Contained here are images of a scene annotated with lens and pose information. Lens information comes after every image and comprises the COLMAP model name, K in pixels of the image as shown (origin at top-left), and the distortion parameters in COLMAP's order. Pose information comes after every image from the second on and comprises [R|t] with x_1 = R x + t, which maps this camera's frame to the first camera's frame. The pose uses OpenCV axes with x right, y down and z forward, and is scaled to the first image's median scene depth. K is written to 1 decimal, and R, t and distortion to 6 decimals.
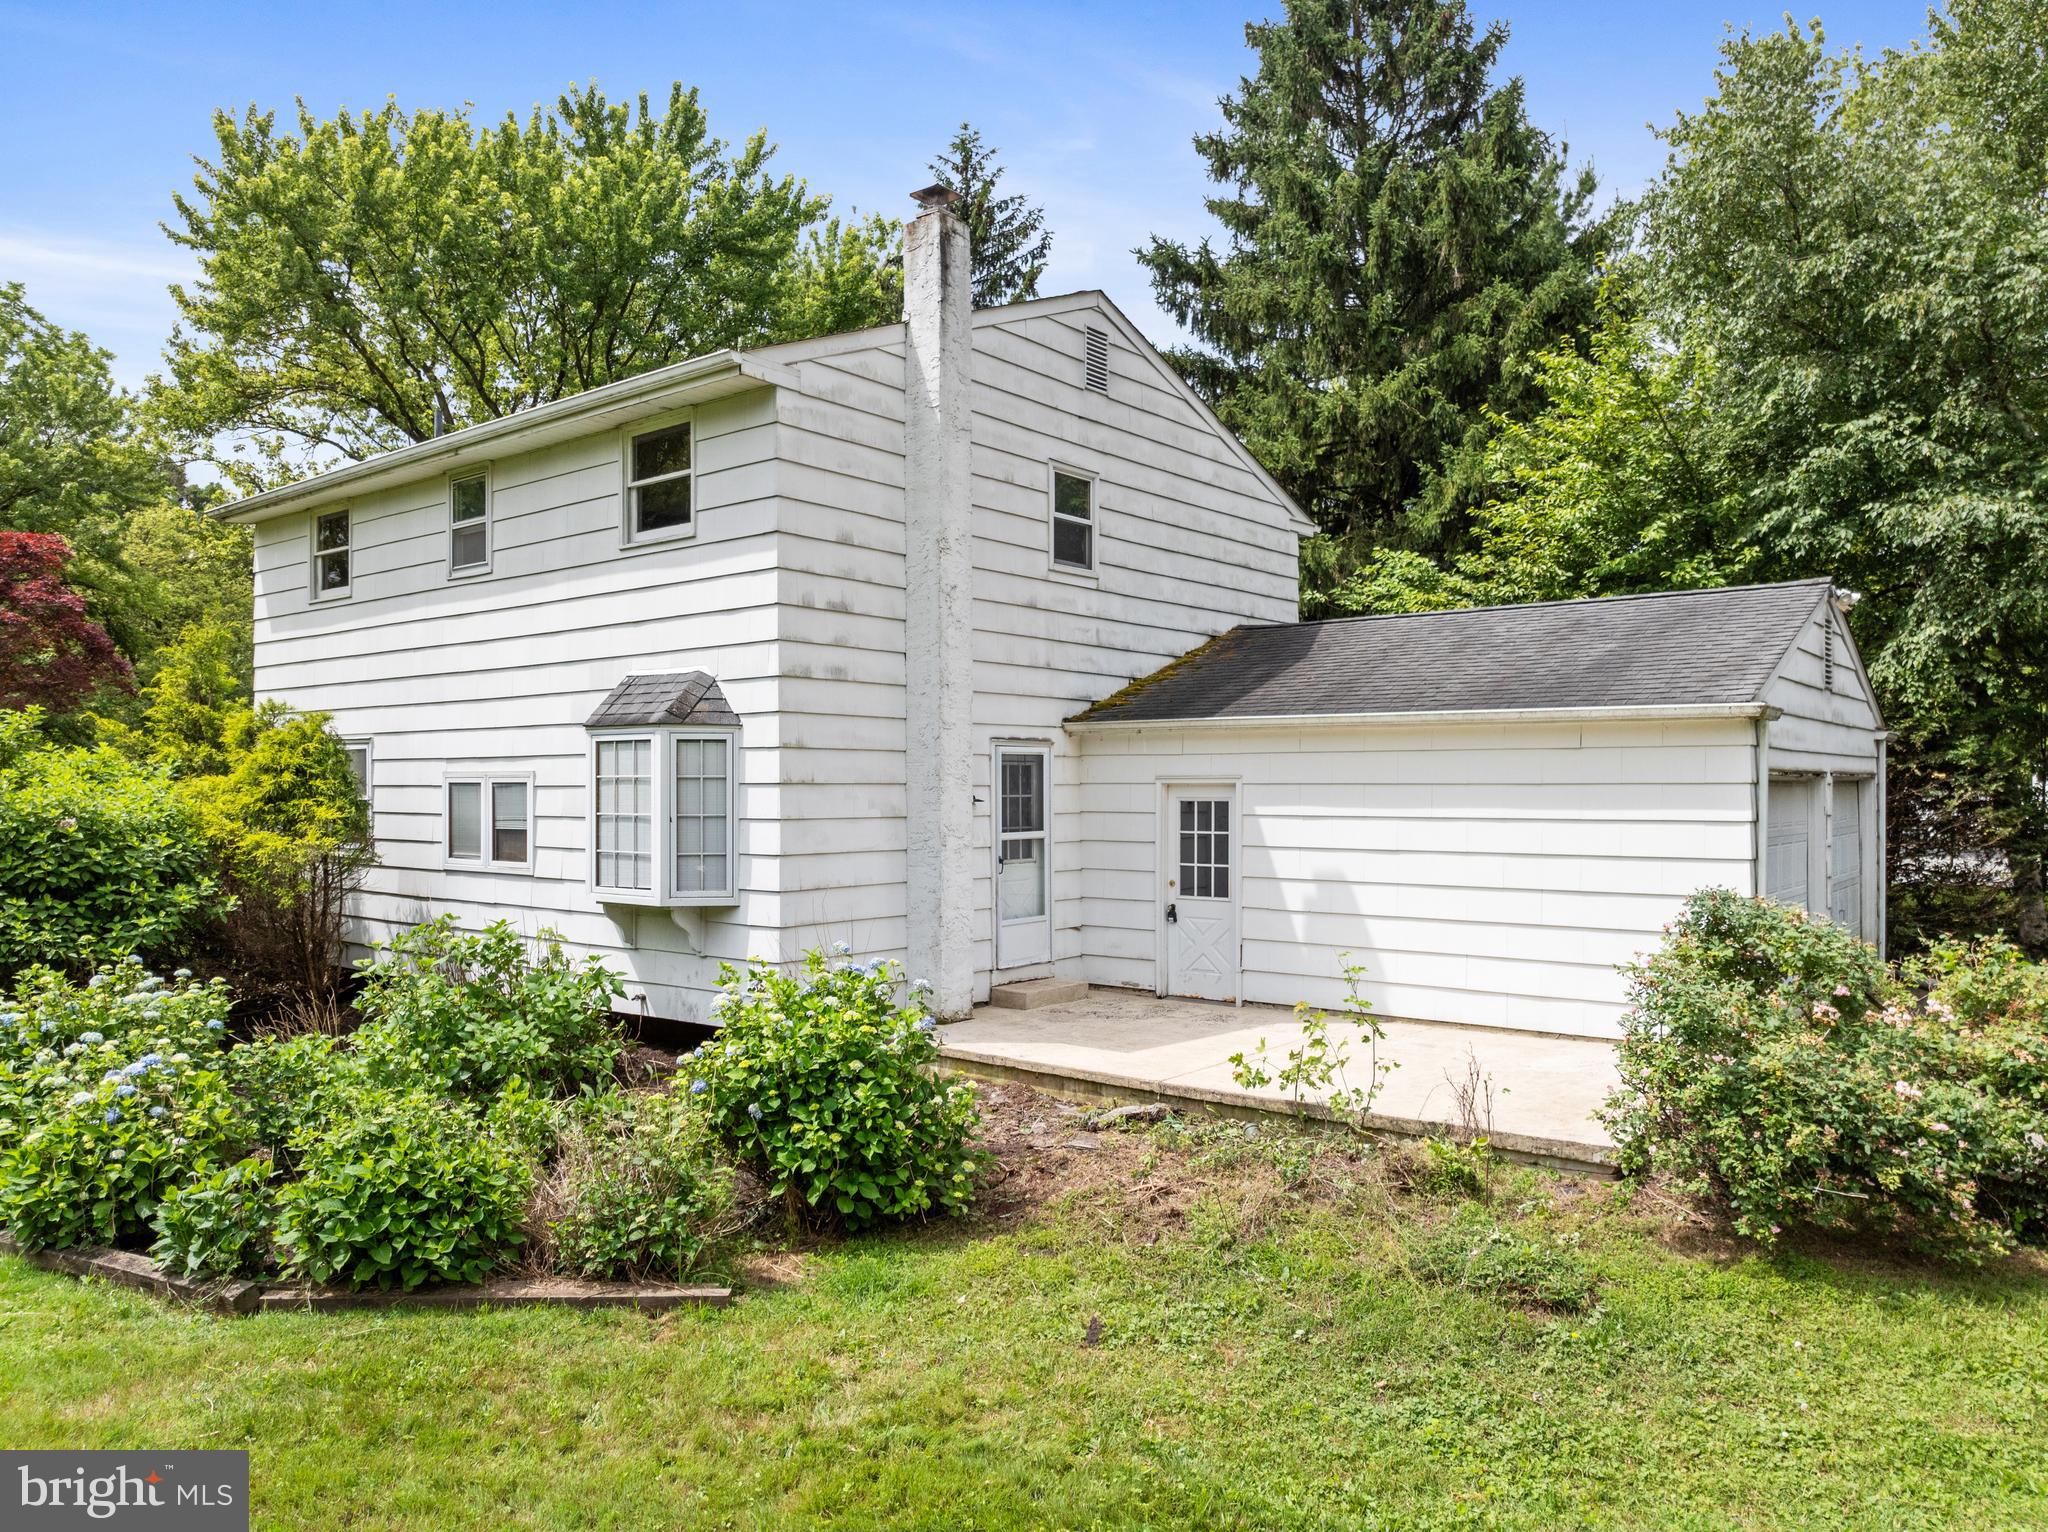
lens RADIAL K [[1492.0, 0, 1019.0], [0, 1492.0, 768.3], [0, 0, 1]] dist [-0.040804, 0.003262]
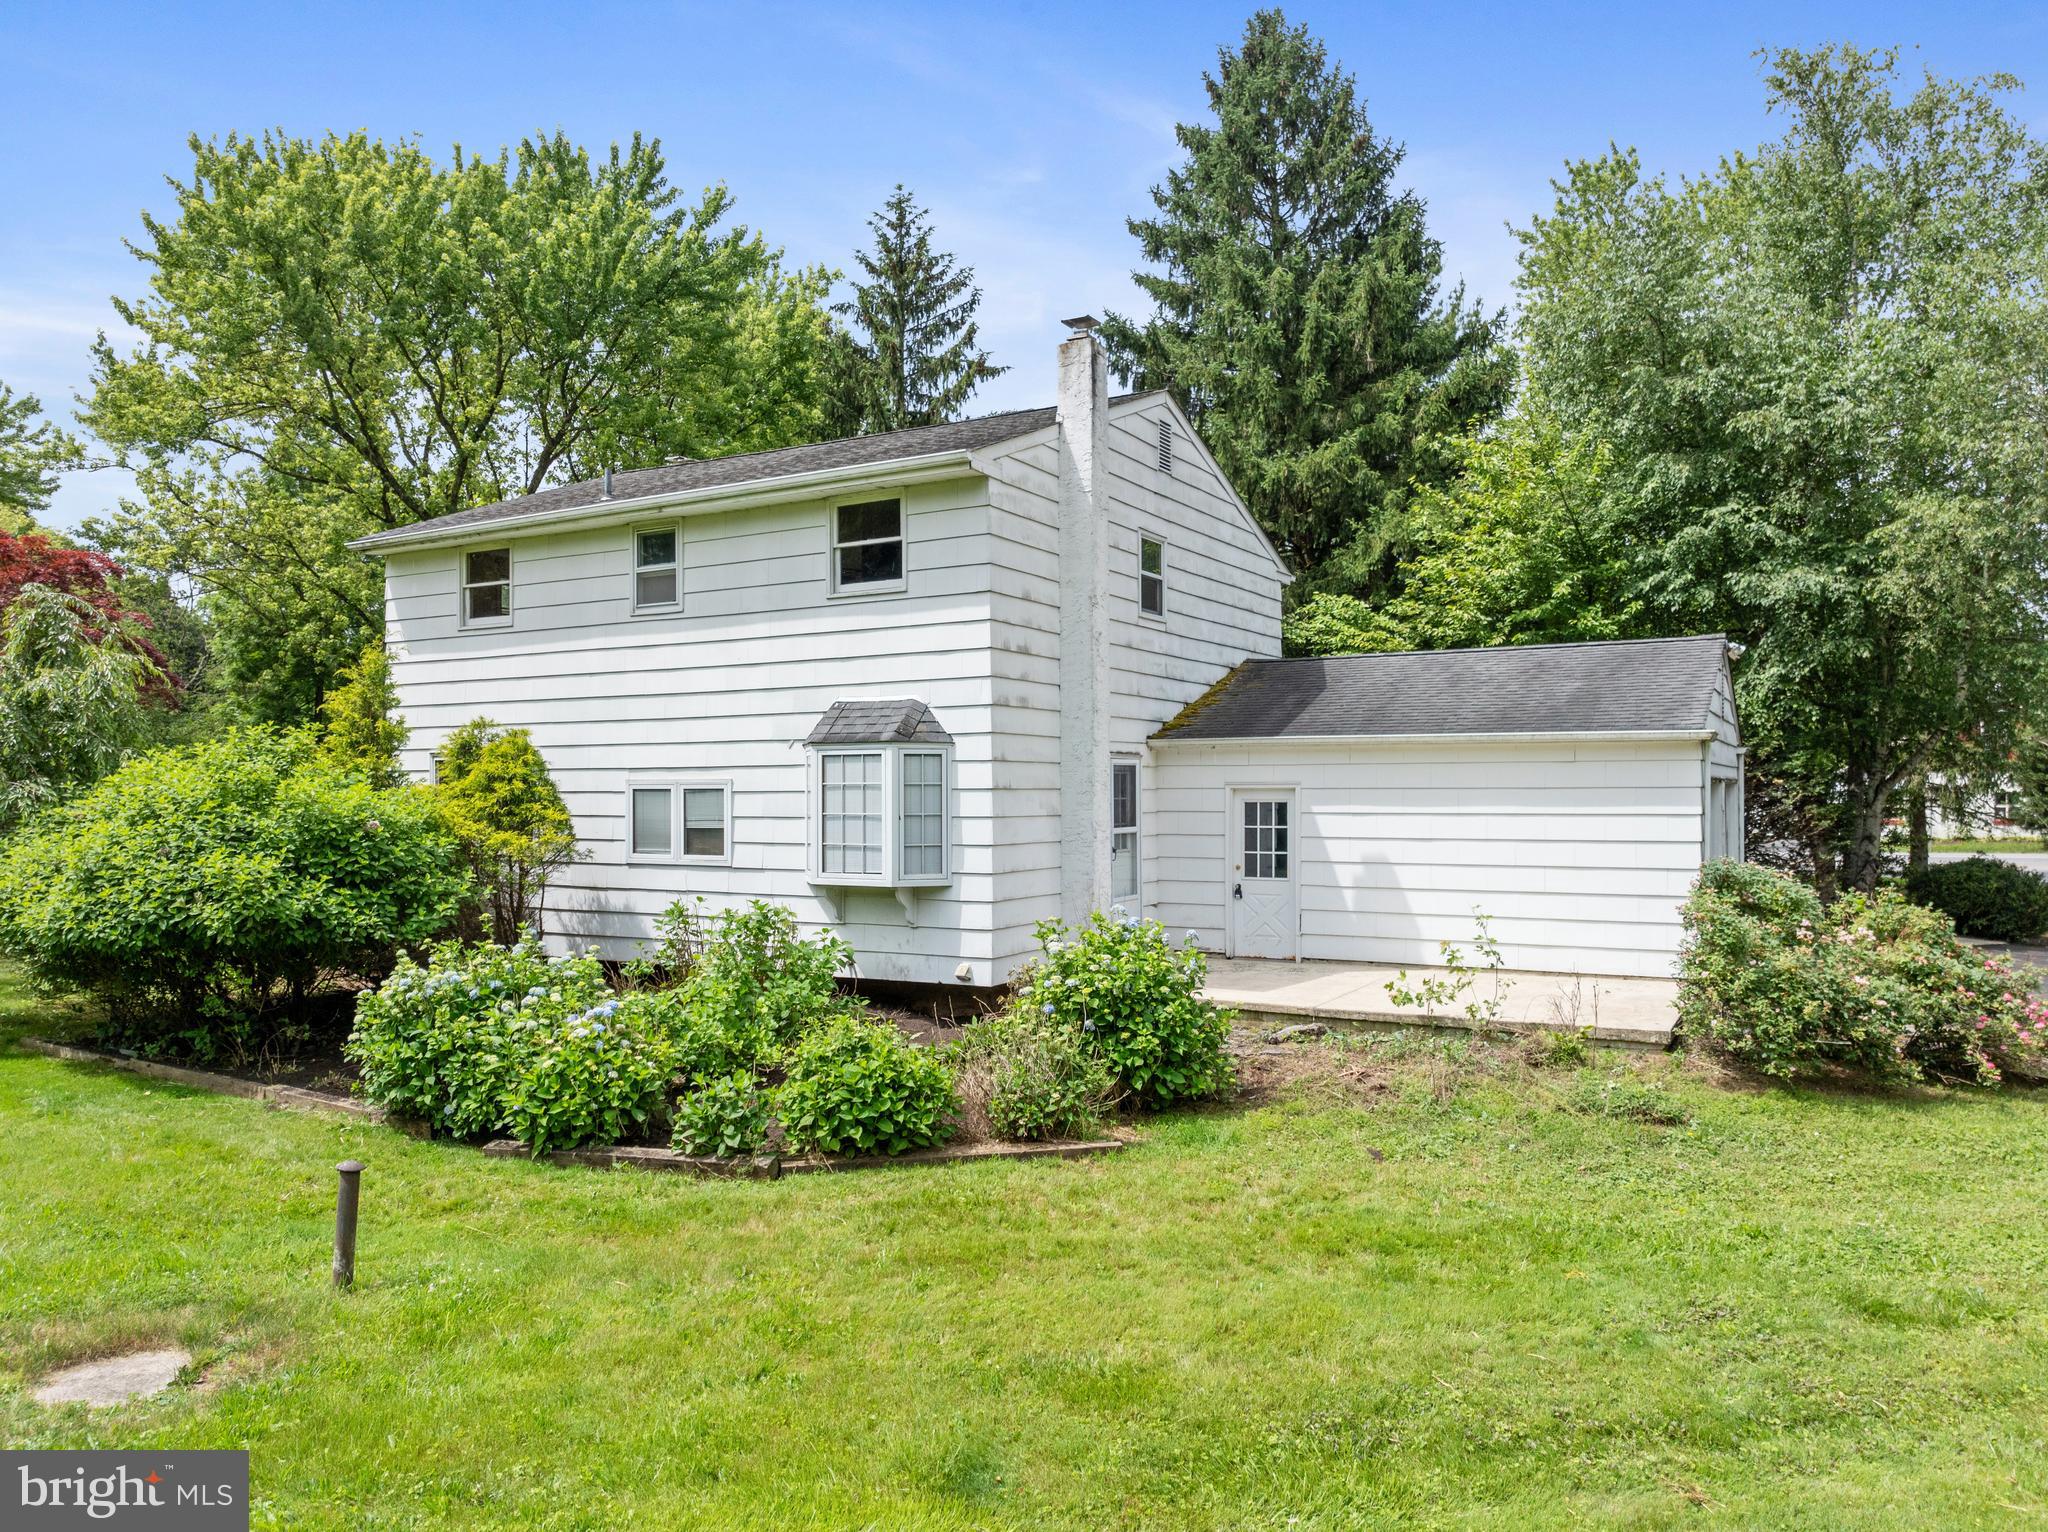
lens RADIAL K [[1492.0, 0, 1031.4], [0, 1492.0, 770.8], [0, 0, 1]] dist [-0.040804, 0.003262]
pose [[0.986760, -0.000272, 0.162185, -0.280697], [0.000626, 0.999998, -0.002131, -0.002159], [-0.162184, 0.002204, 0.986758, -0.221032]]
